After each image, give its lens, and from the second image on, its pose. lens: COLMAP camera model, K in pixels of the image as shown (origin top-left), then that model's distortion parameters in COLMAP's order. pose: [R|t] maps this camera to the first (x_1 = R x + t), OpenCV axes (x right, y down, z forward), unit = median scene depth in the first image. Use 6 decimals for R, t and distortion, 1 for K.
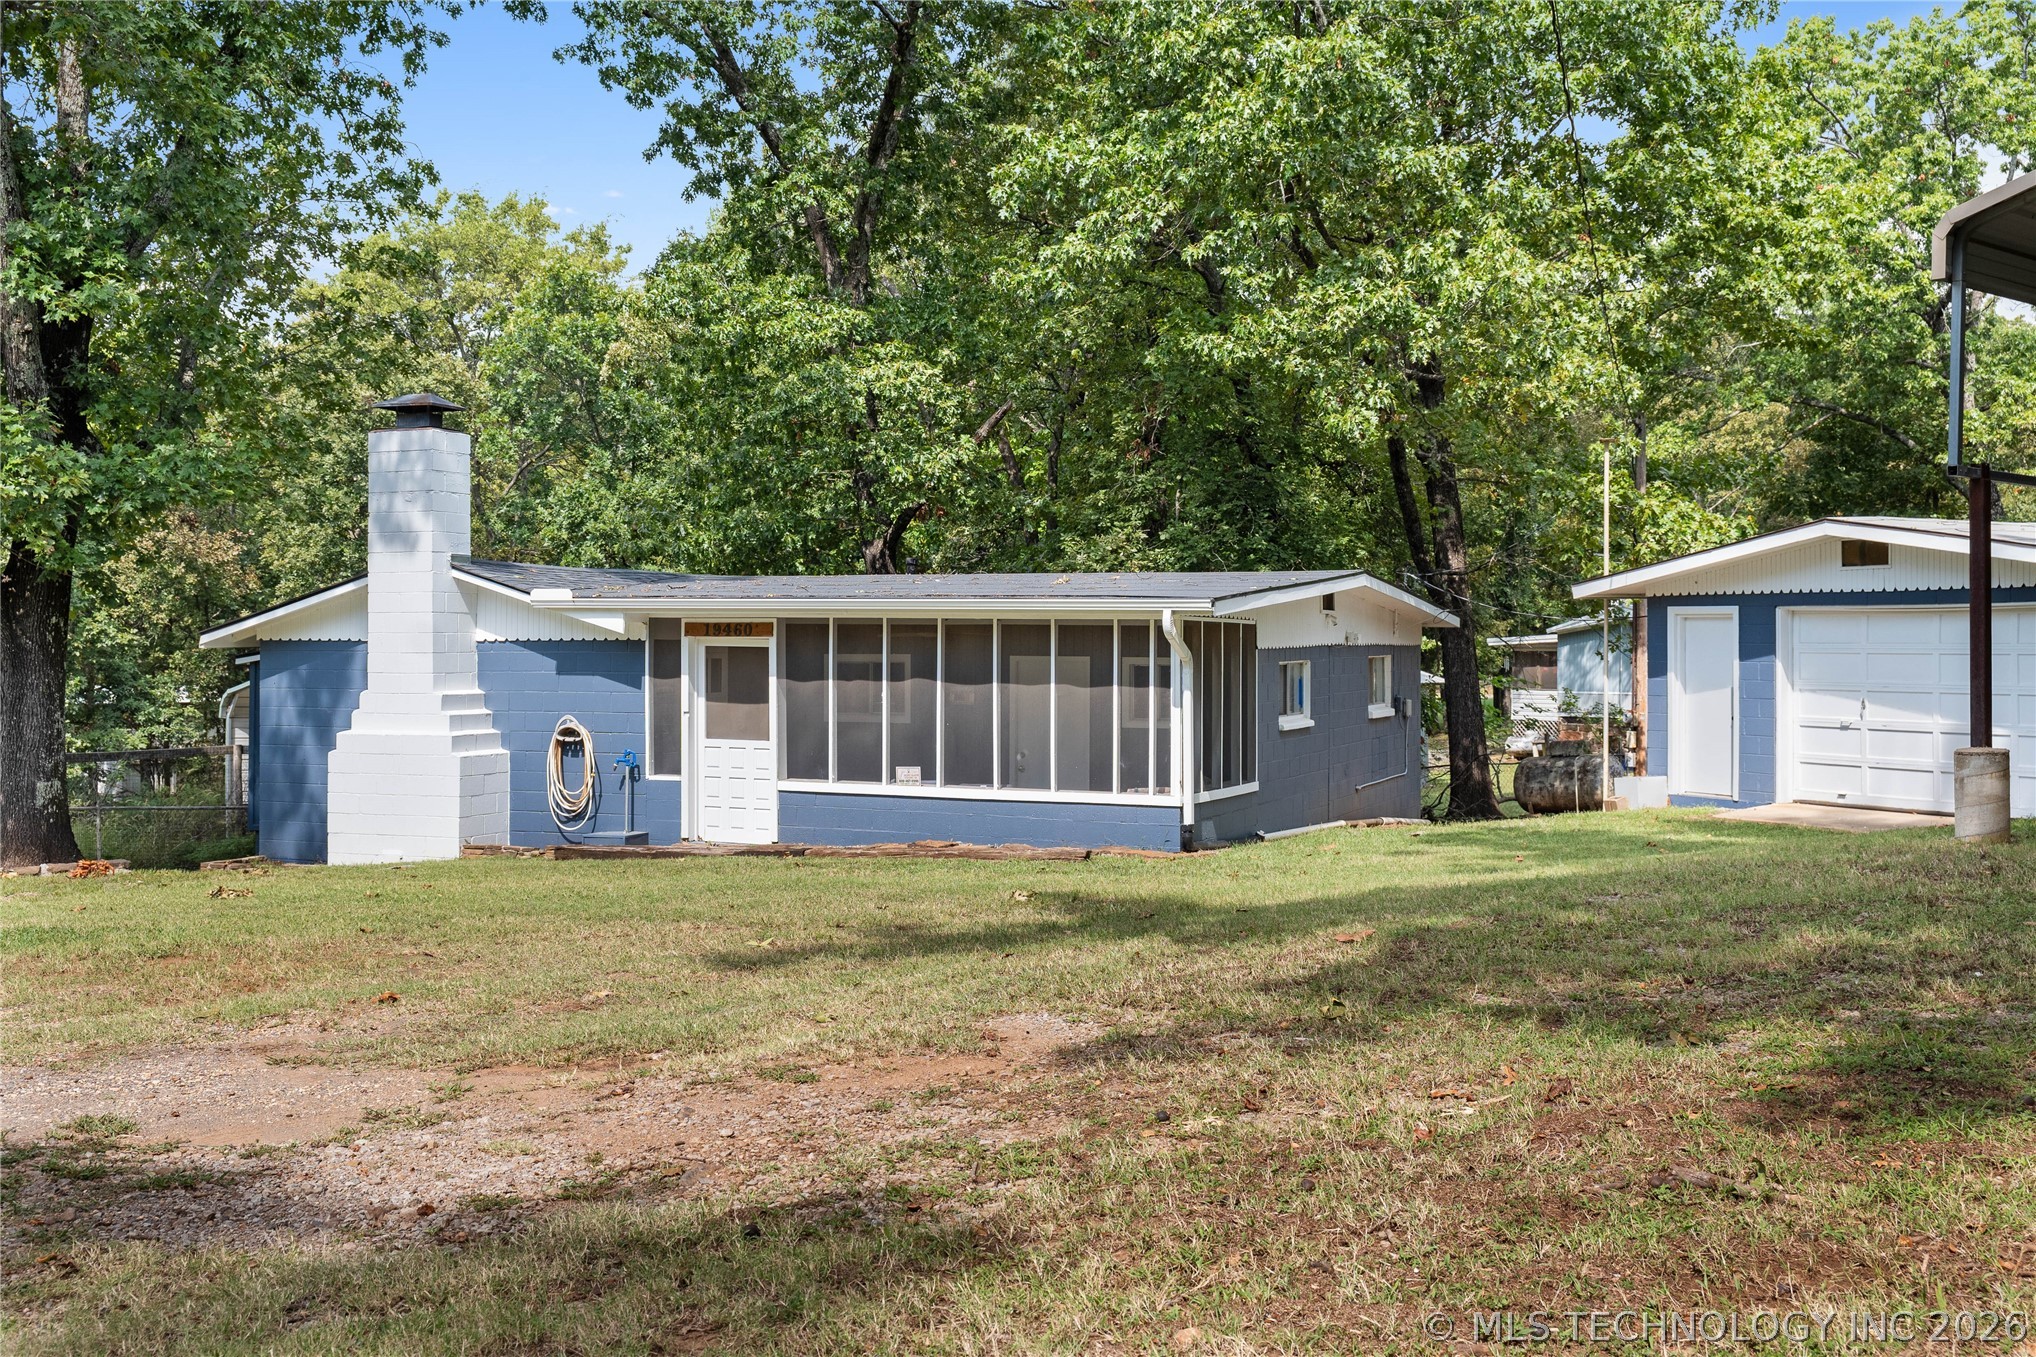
lens RADIAL K [[2051.4, 0, 1006.3], [0, 2051.4, 648.0], [0, 0, 1]] dist [-0.010082, 0.000000]
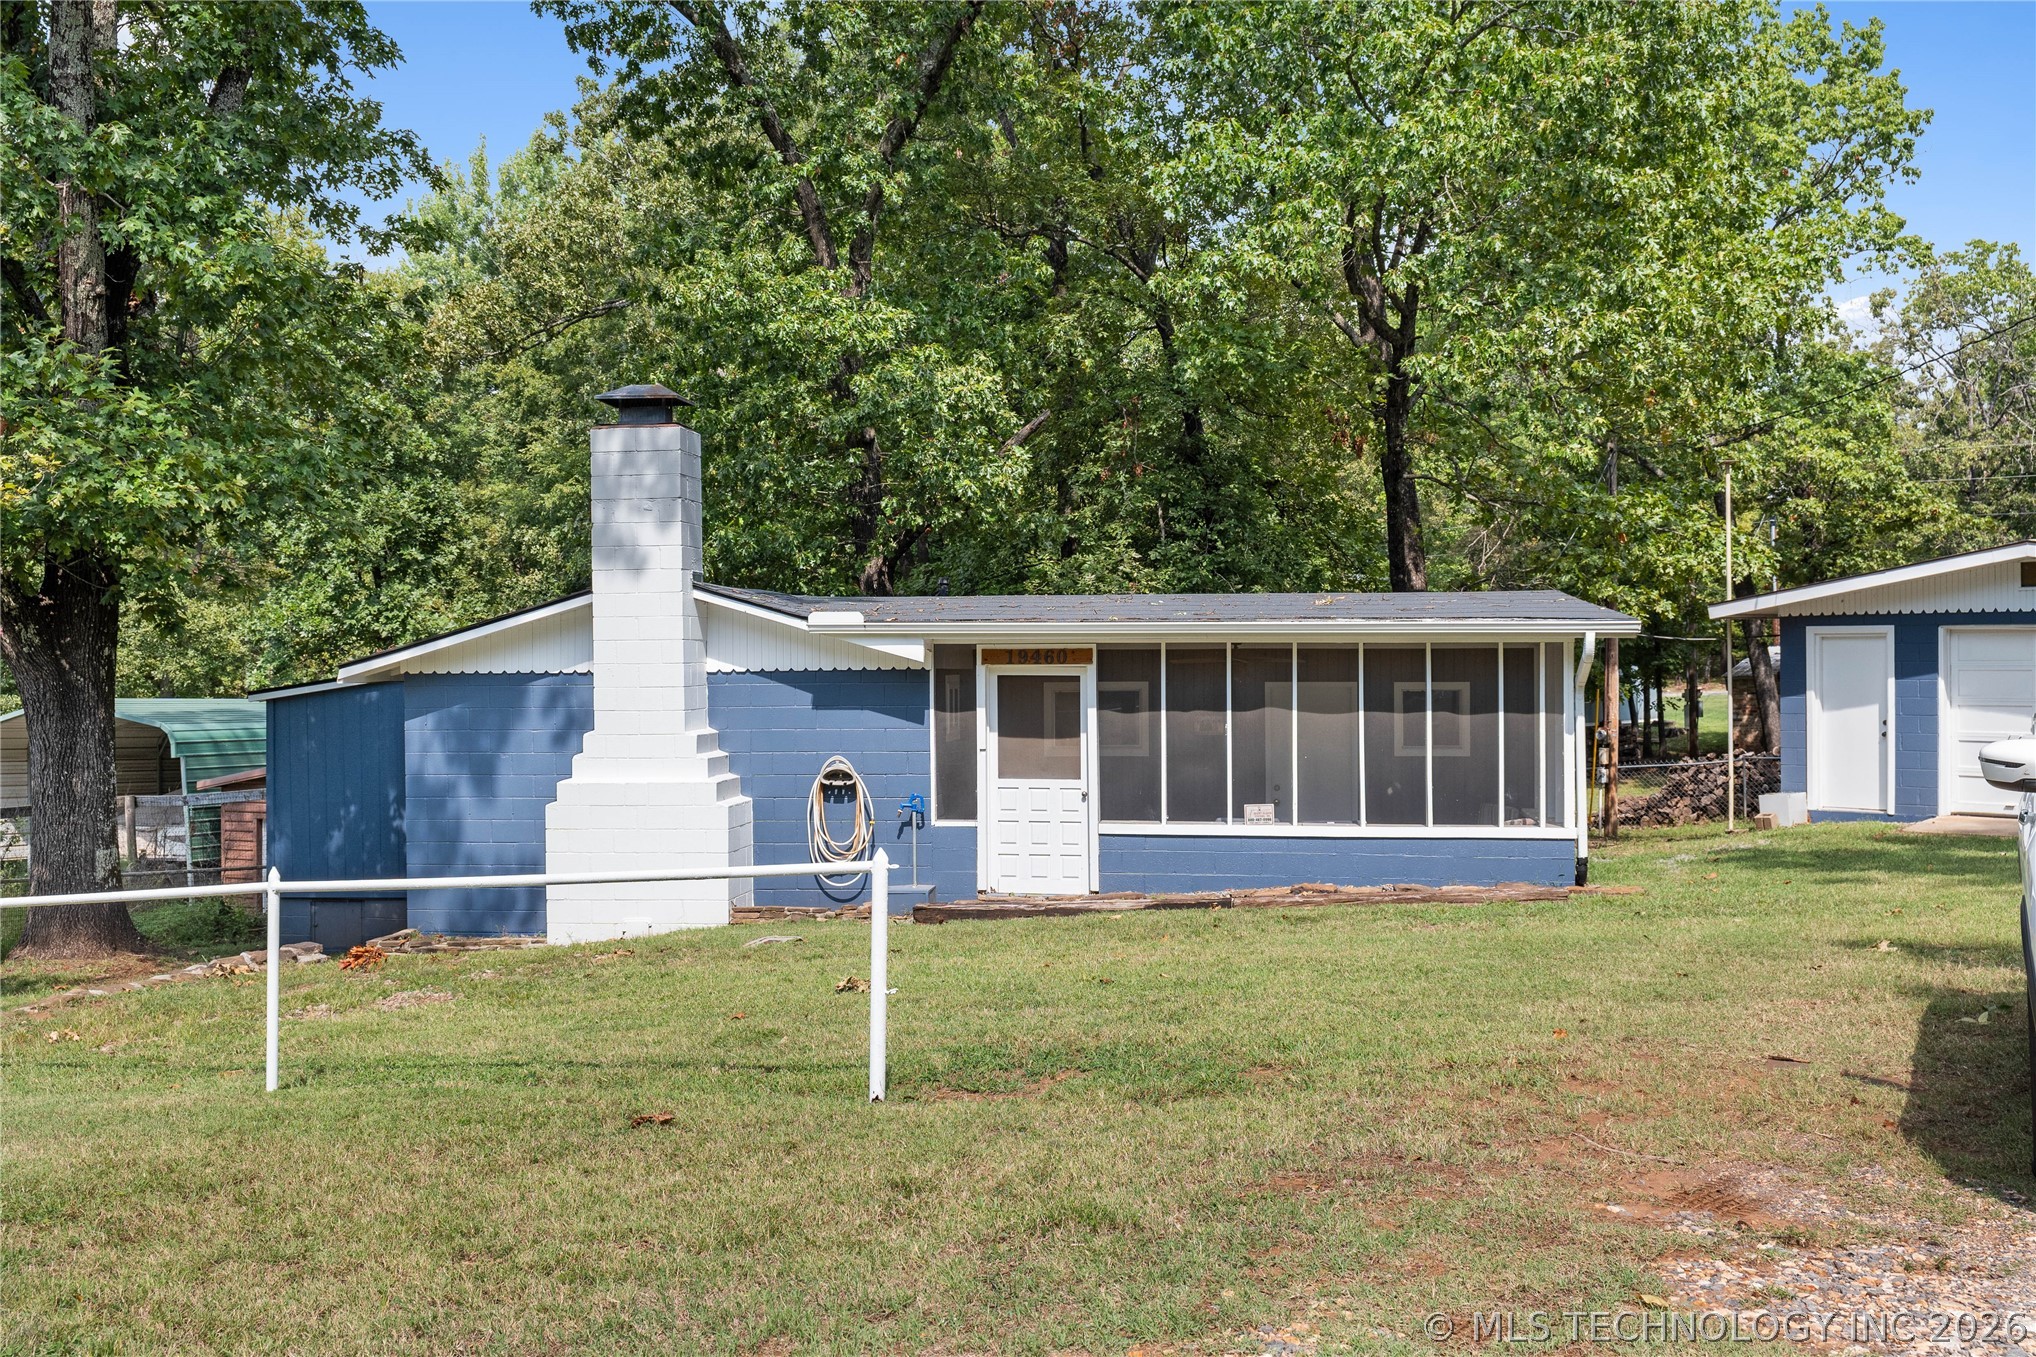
lens RADIAL K [[2051.4, 0, 991.7], [0, 2051.4, 691.2], [0, 0, 1]] dist [-0.010082, 0.000000]
pose [[0.966770, -0.012636, 0.255334, -0.367346], [0.009842, 0.999877, 0.012218, -0.004881], [-0.255457, -0.009299, 0.966776, 0.130893]]
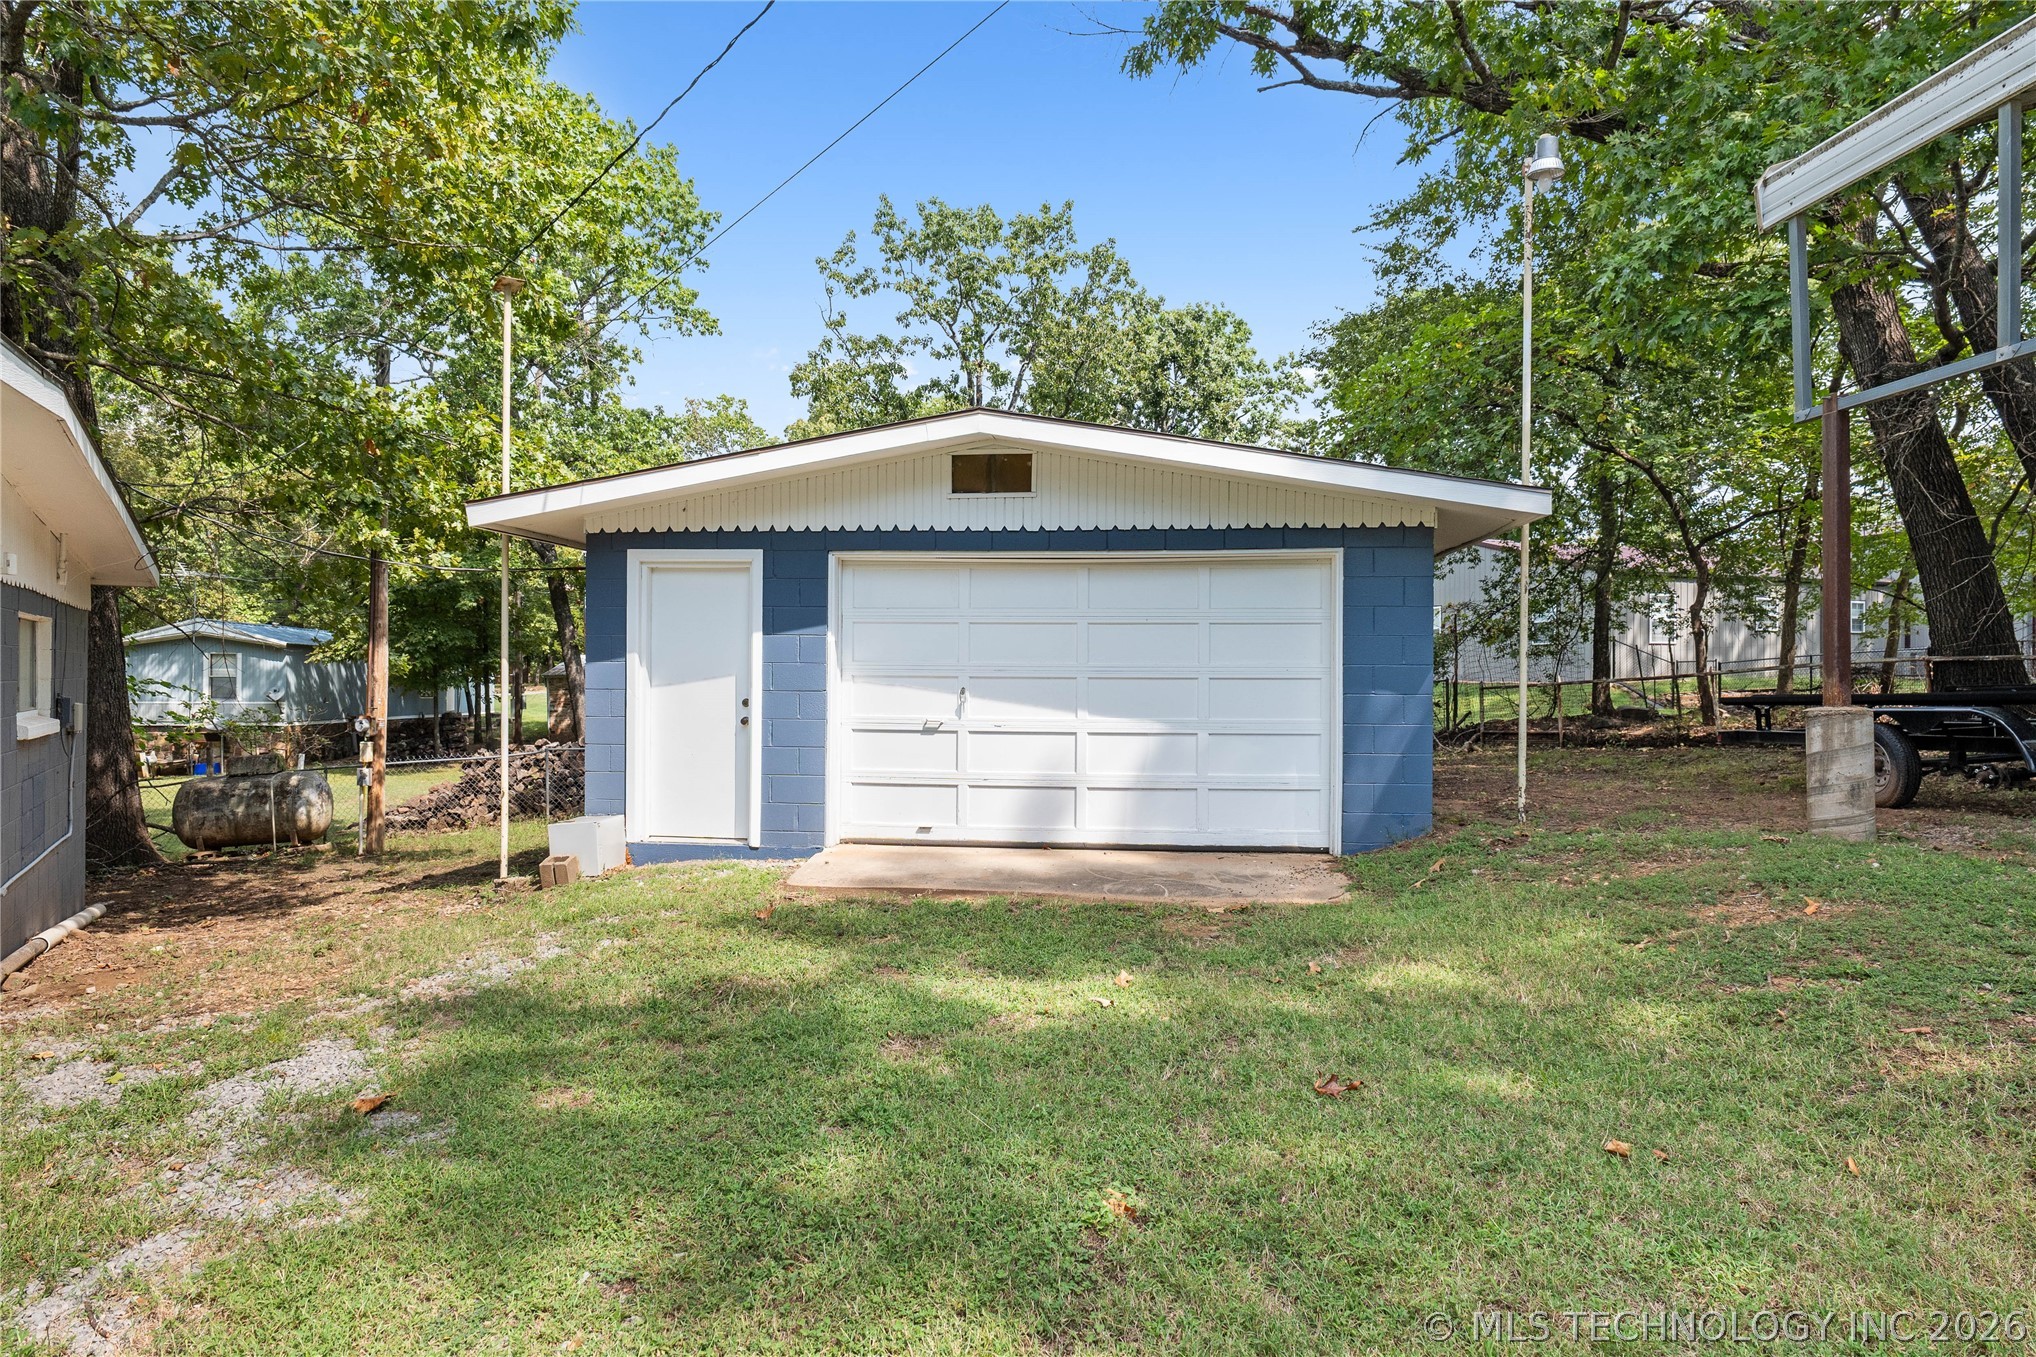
lens RADIAL K [[1212.8, 0, 1001.7], [0, 1212.8, 671.1], [0, 0, 1]] dist [-0.020802, 0.000931]
pose [[0.579379, 0.010269, 0.814993, 0.092213], [-0.005483, 0.999947, -0.008701, 0.022740], [-0.815040, 0.000572, 0.579405, 0.763498]]
